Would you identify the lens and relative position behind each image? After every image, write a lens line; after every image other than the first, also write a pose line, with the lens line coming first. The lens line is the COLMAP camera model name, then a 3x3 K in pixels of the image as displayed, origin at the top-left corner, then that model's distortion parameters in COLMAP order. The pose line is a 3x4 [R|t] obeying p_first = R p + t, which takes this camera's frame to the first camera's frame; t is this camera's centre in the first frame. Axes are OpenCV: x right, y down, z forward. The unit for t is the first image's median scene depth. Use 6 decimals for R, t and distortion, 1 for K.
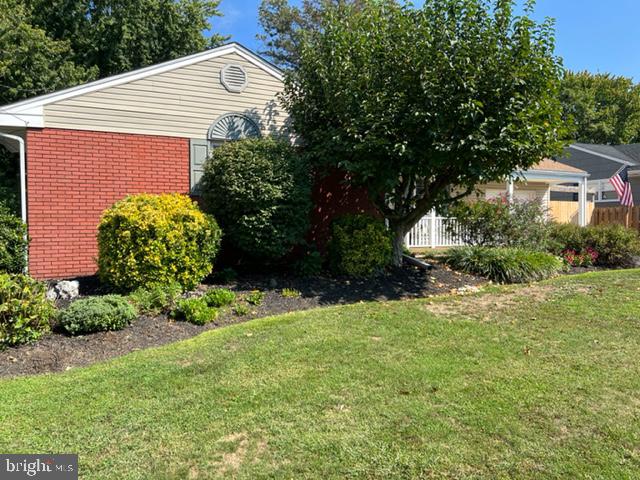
lens RADIAL K [[481.9, 0, 320.0], [0, 481.9, 239.2], [0, 0, 1]] dist [0.027568, -0.016907]
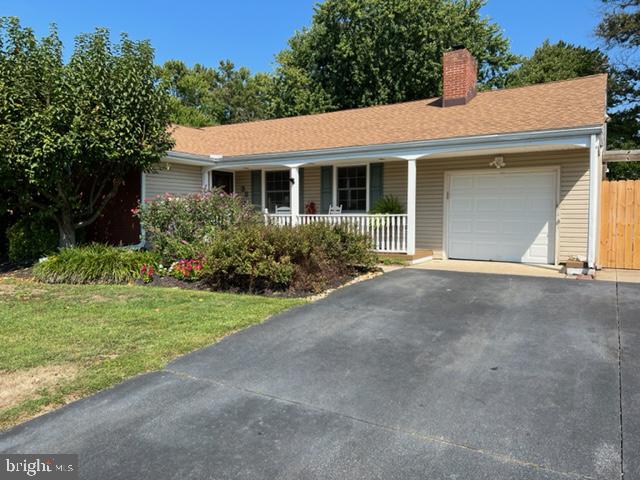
lens RADIAL K [[481.9, 0, 321.3], [0, 481.9, 238.7], [0, 0, 1]] dist [0.027568, -0.016907]
pose [[0.545704, 0.042946, -0.836877, 1.598232], [-0.025785, 0.999074, 0.034456, -0.058863], [0.837581, 0.002775, 0.546306, 1.021913]]
